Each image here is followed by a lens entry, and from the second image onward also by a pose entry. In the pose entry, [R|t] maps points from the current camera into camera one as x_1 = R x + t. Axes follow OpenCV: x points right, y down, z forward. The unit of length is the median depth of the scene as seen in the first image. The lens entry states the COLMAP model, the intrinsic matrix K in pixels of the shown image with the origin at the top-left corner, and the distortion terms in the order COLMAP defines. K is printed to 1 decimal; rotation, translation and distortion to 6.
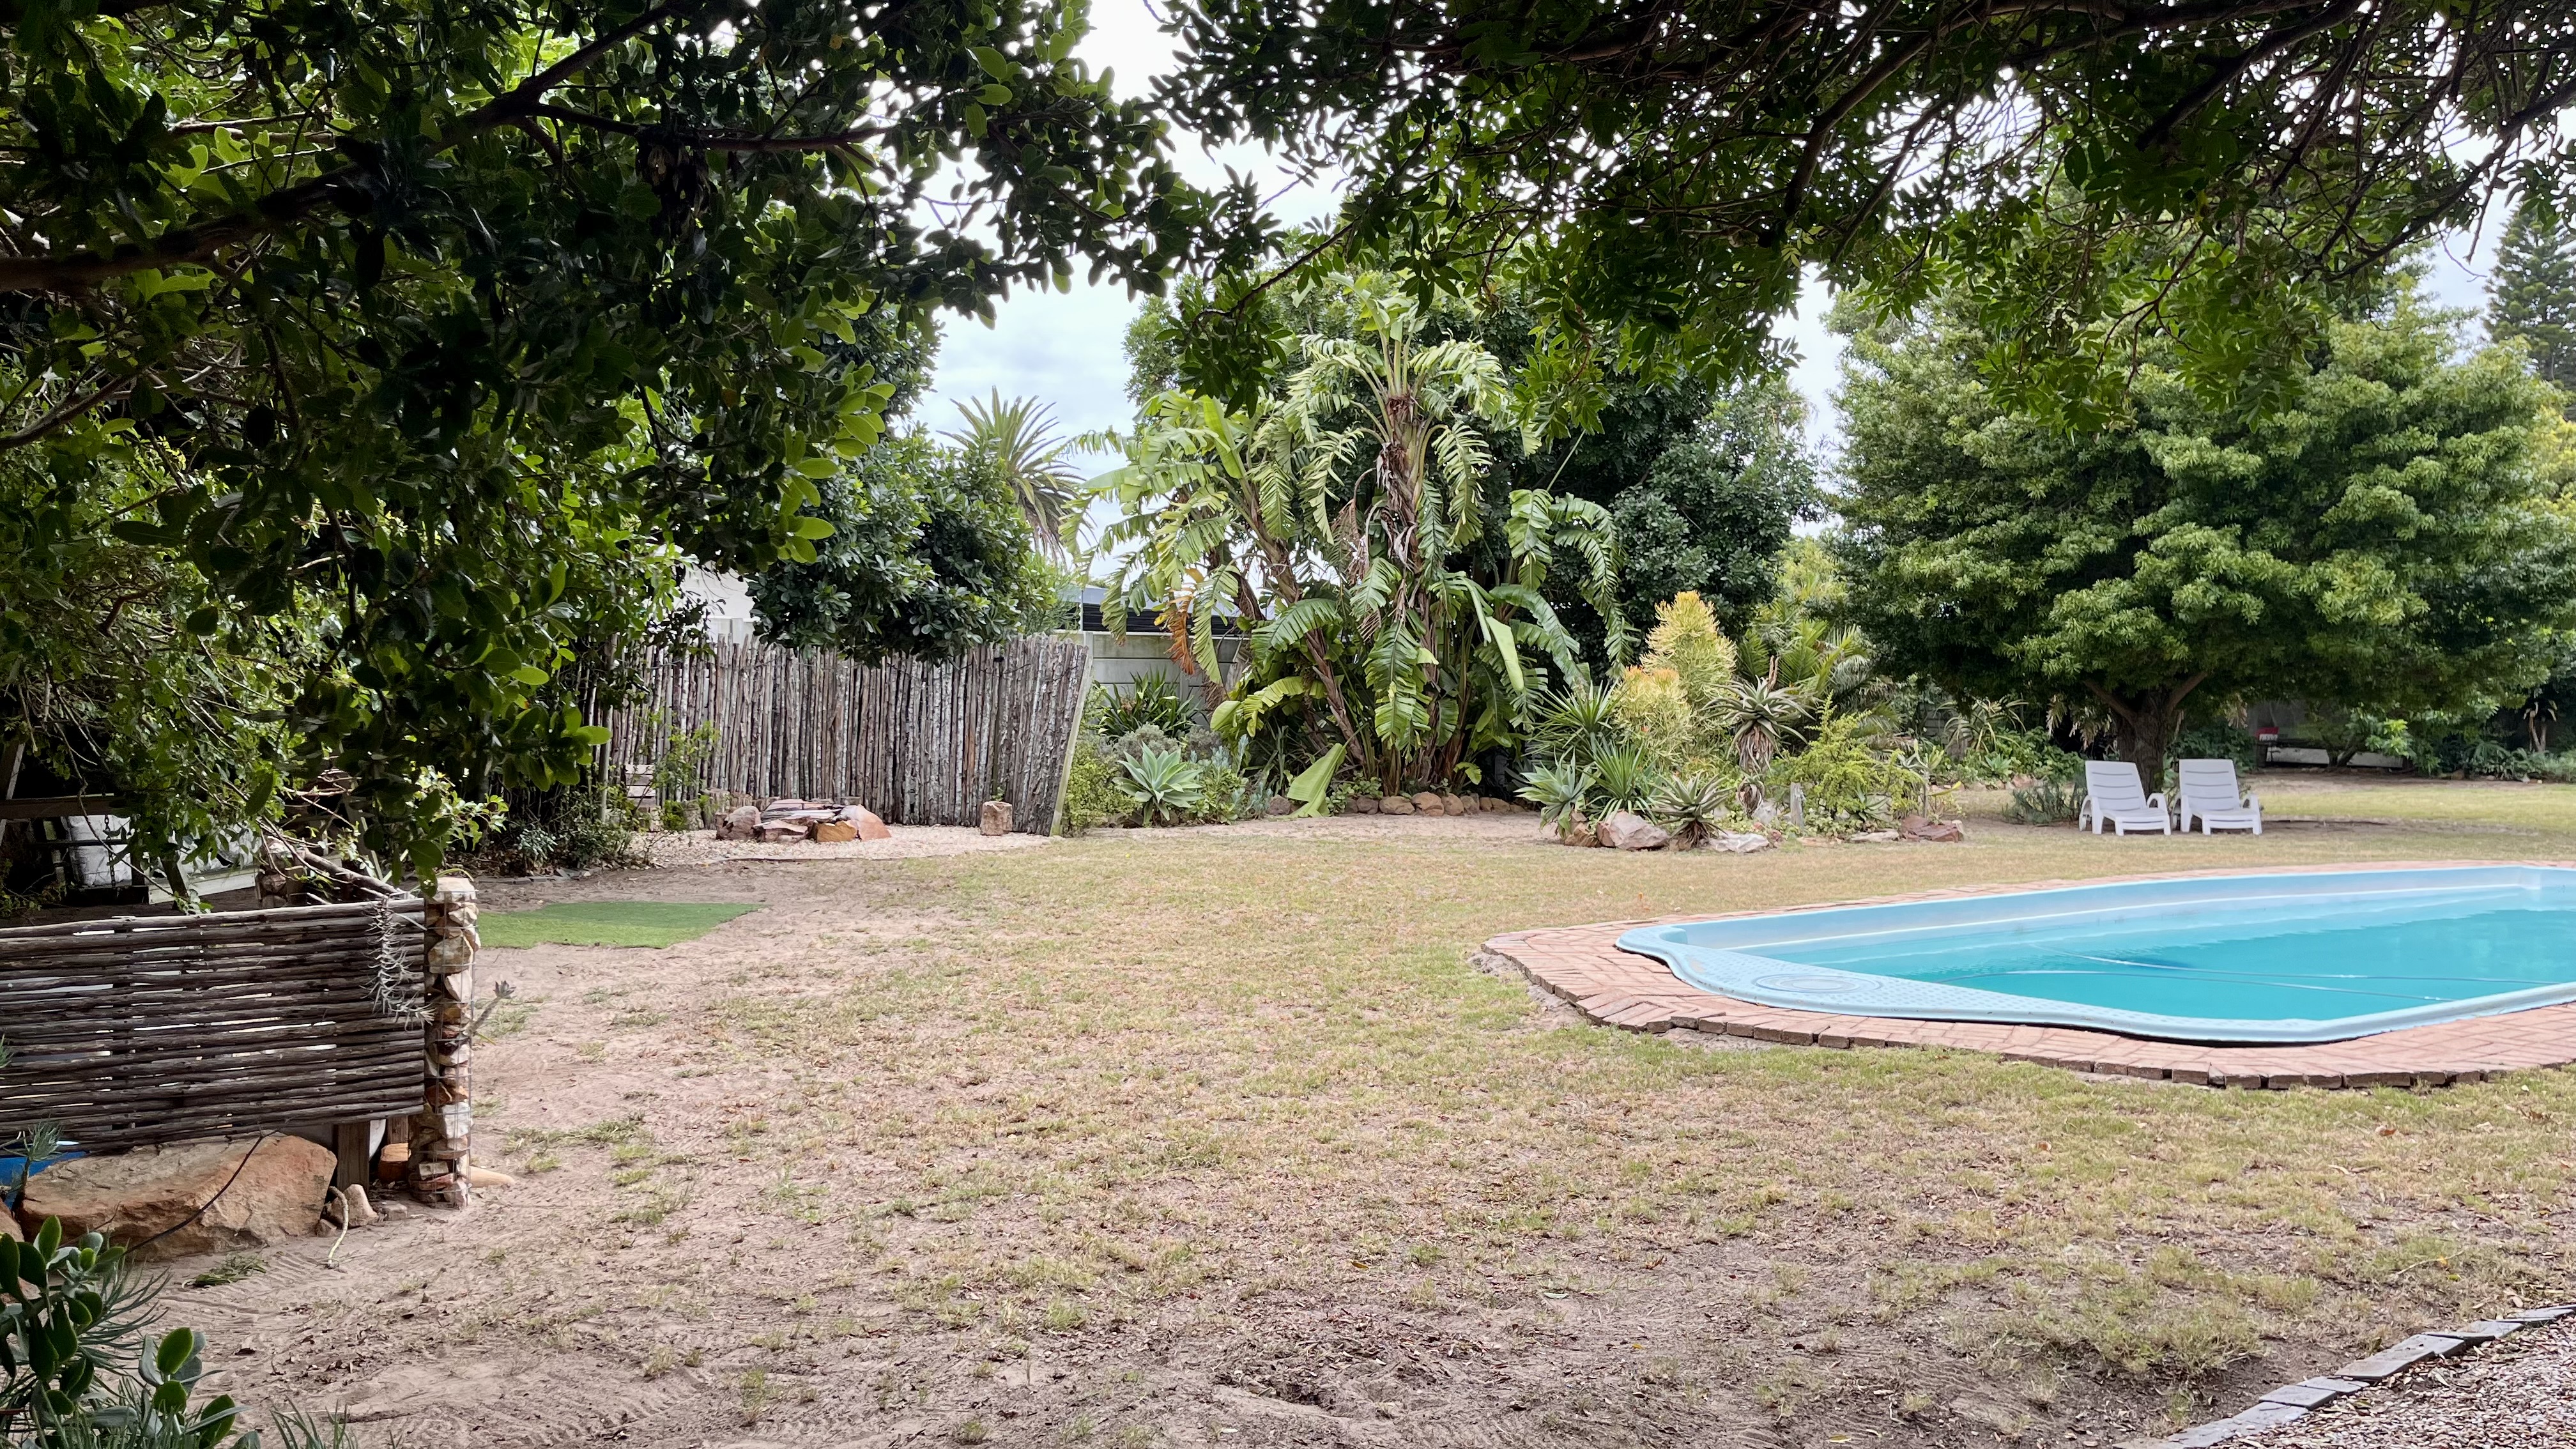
lens RADIAL K [[1958.7, 0, 1290.8], [0, 1958.7, 735.9], [0, 0, 1]] dist [0.065882, -0.075514]
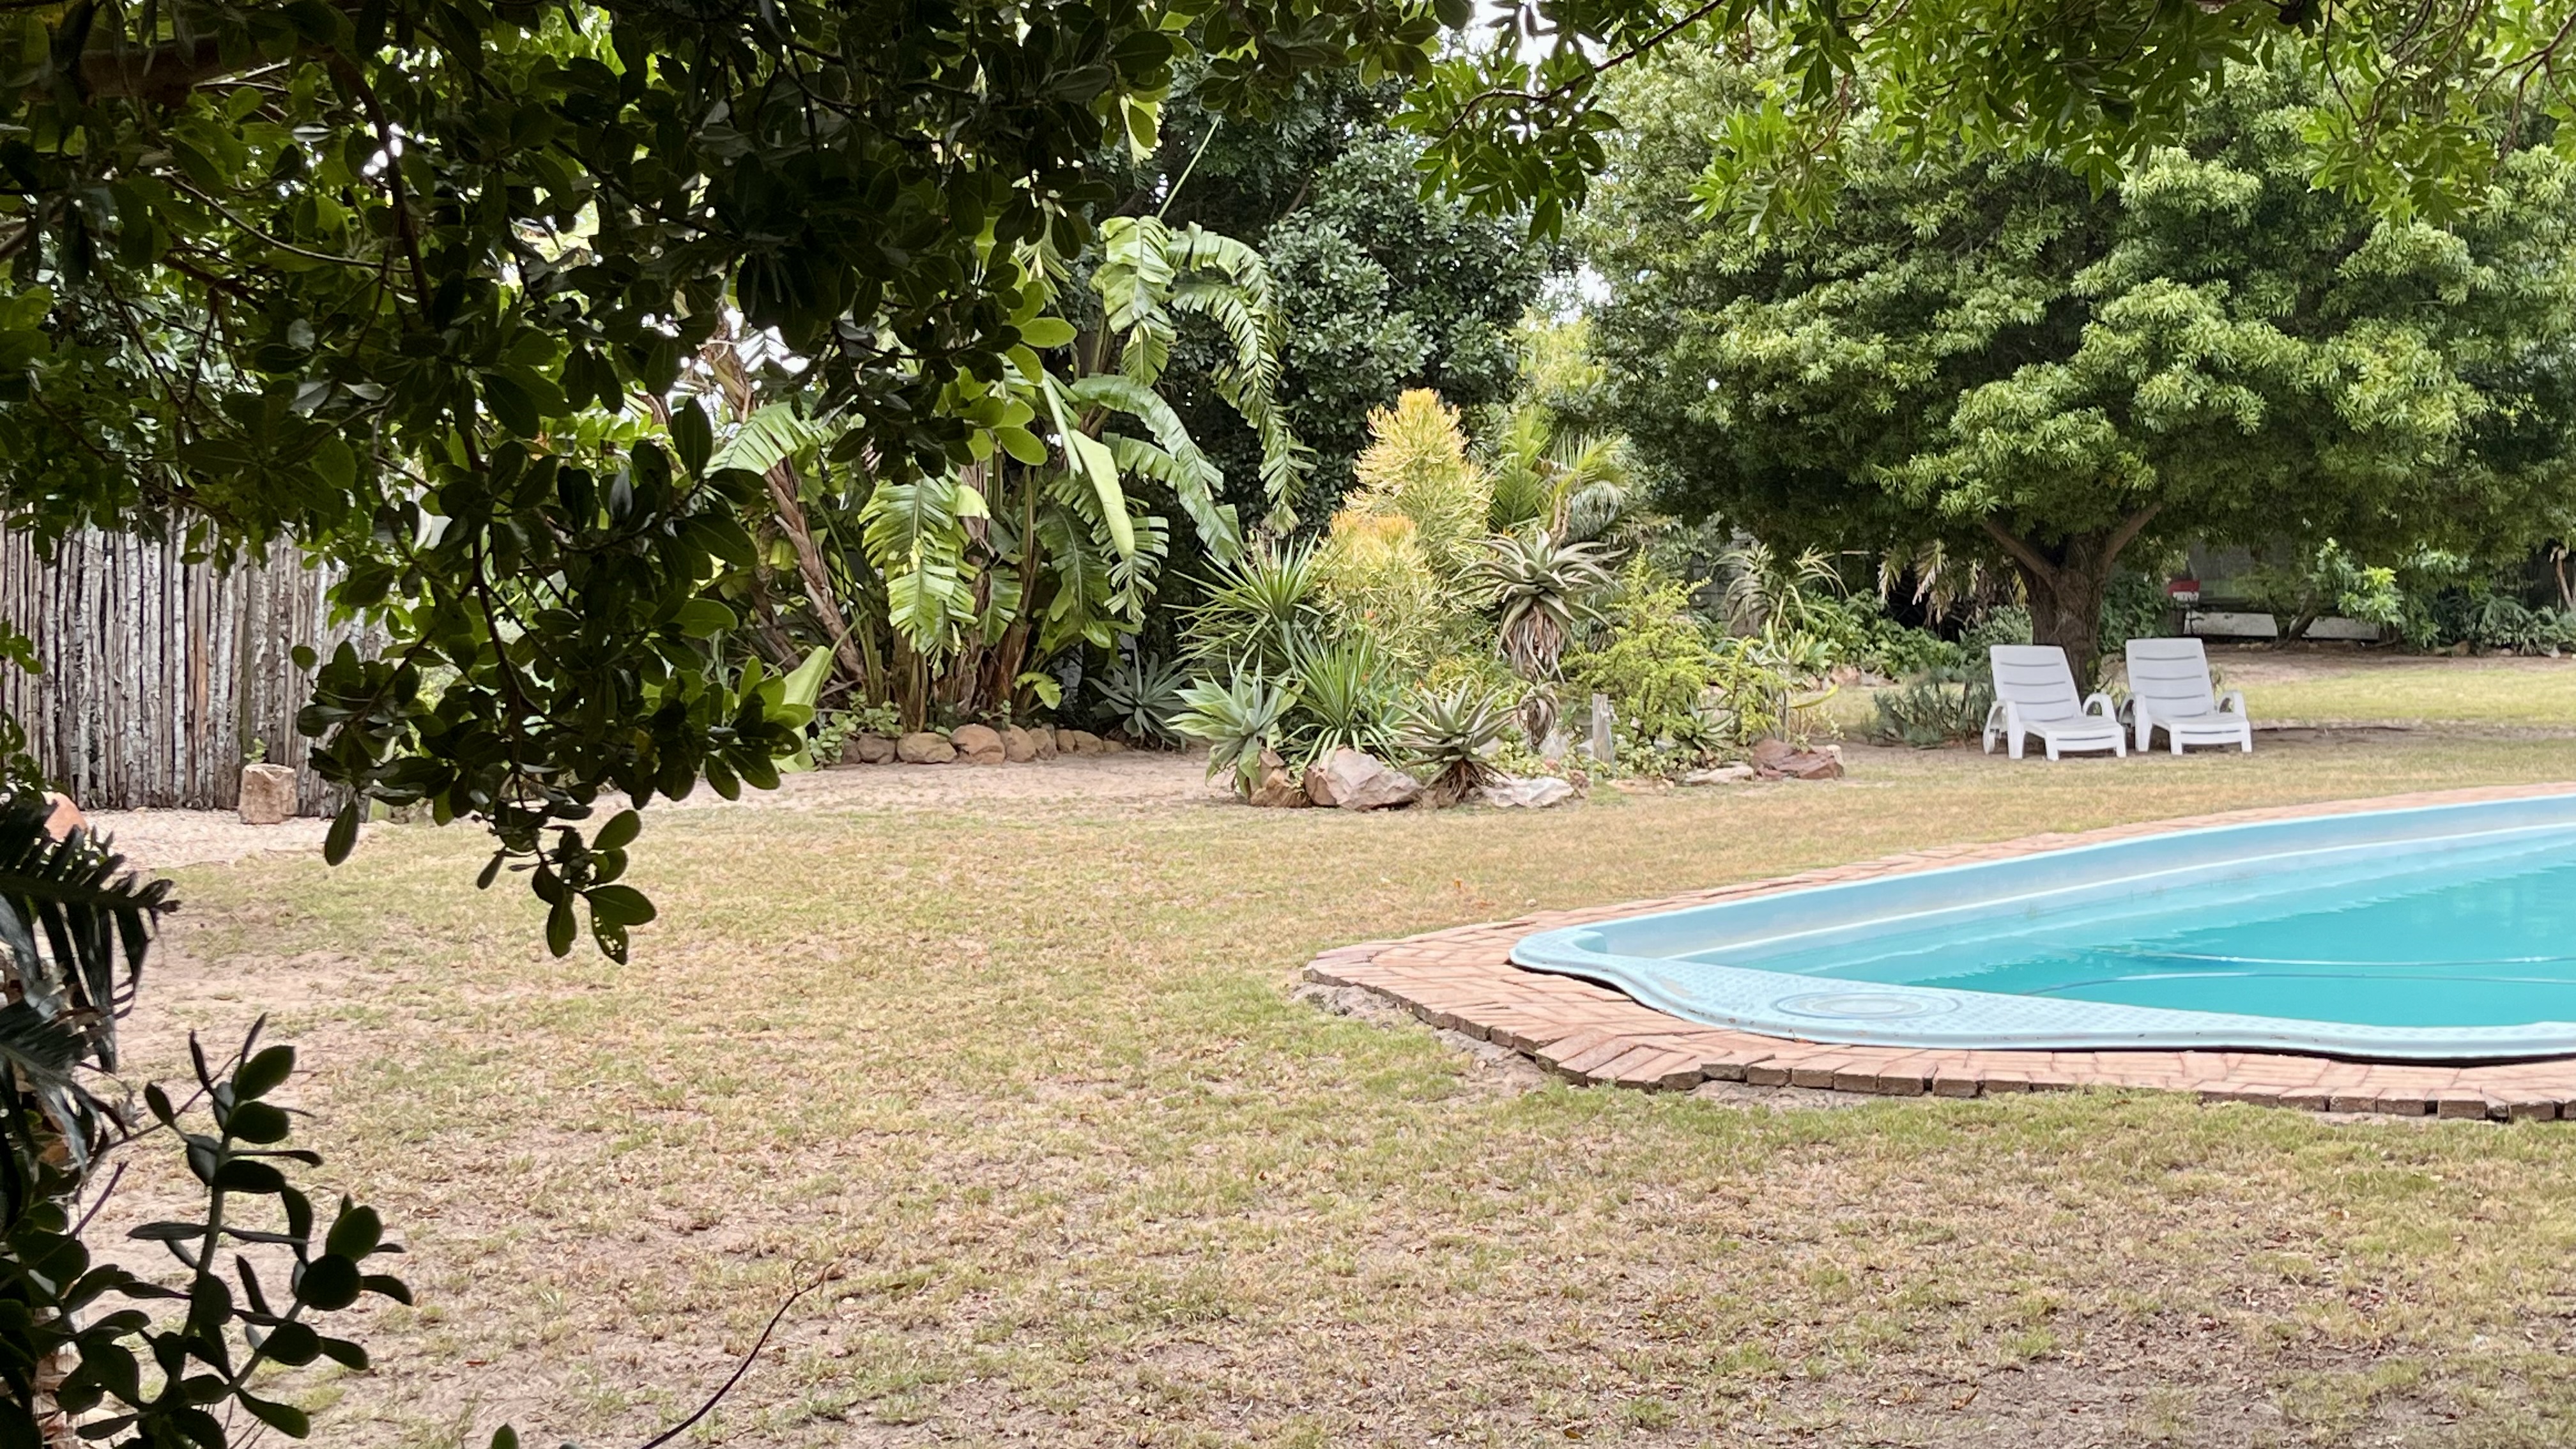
lens RADIAL K [[3380.8, 0, 1288.0], [0, 3380.8, 724.5], [0, 0, 1]] dist [0.151412, -0.518024]
pose [[0.974578, -0.028944, 0.222169, -0.071545], [0.021641, 0.999145, 0.035234, -0.005945], [-0.222999, -0.029530, 0.974371, -0.031917]]
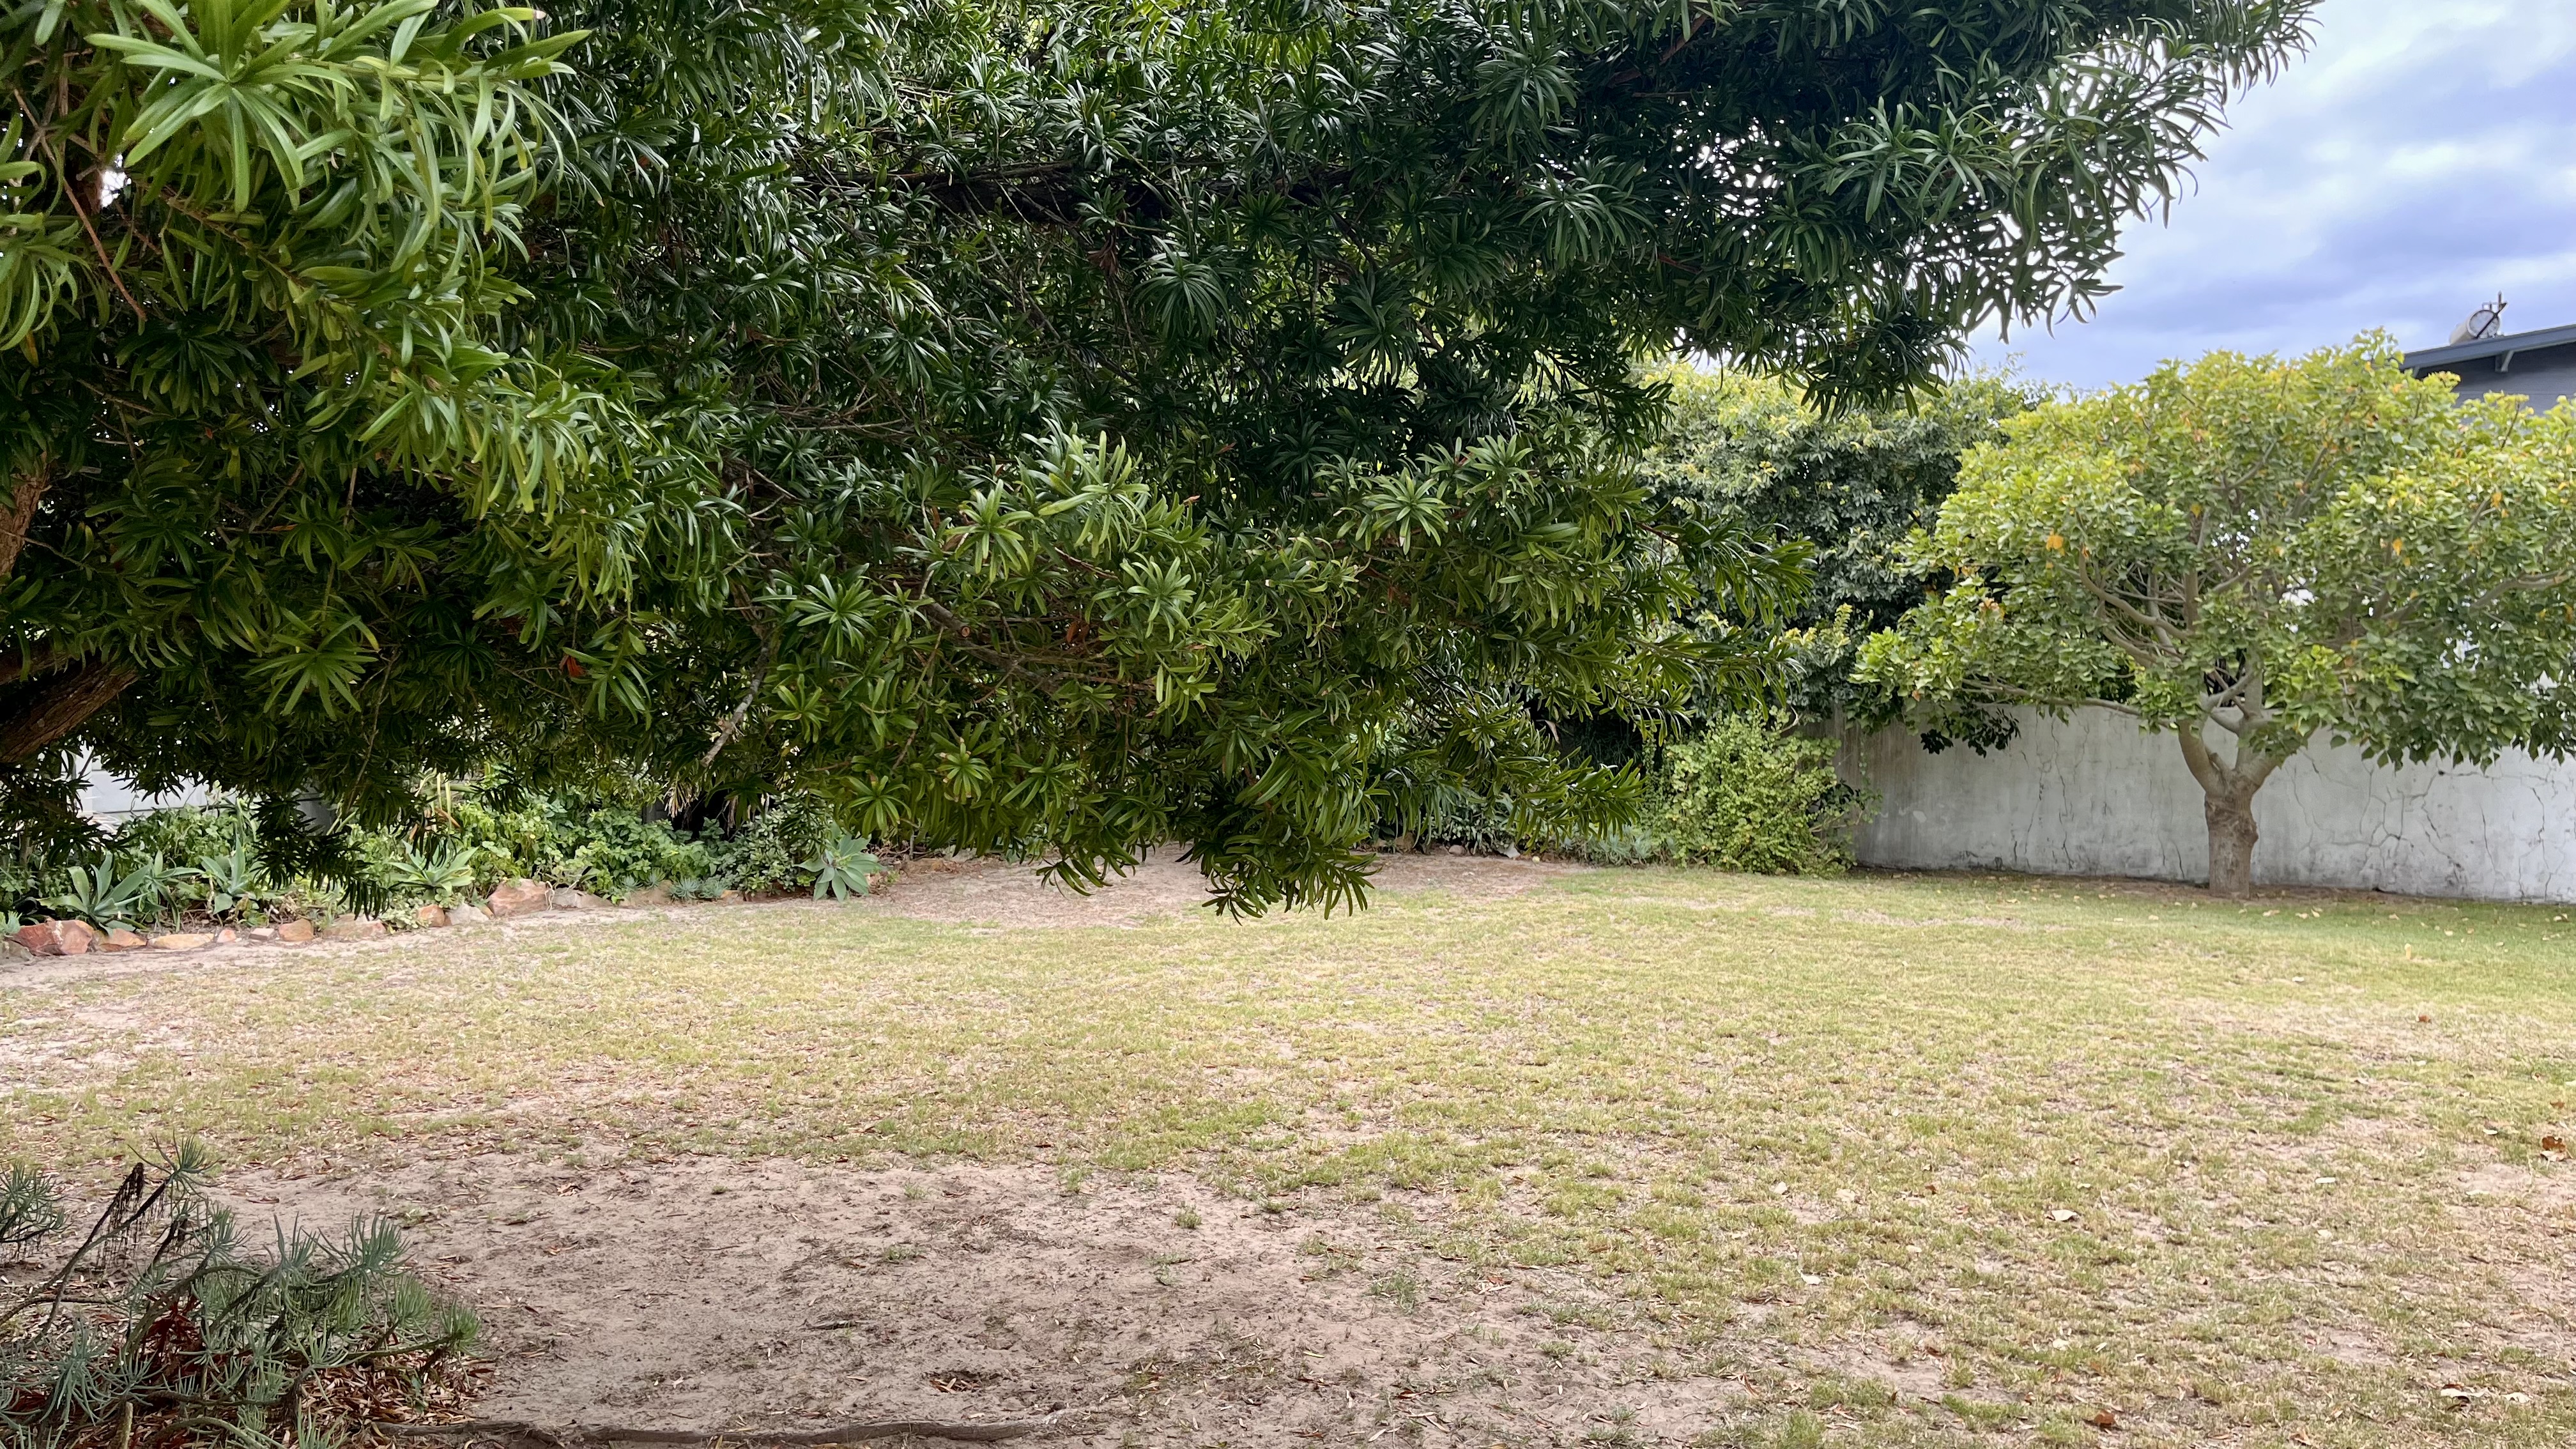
lens RADIAL K [[1958.7, 0, 1290.8], [0, 1958.7, 735.9], [0, 0, 1]] dist [0.065882, -0.075514]
pose [[0.894516, -0.006355, 0.446990, 0.515862], [0.000250, 0.999906, 0.013715, -0.026785], [-0.447035, -0.012157, 0.894434, 0.860524]]
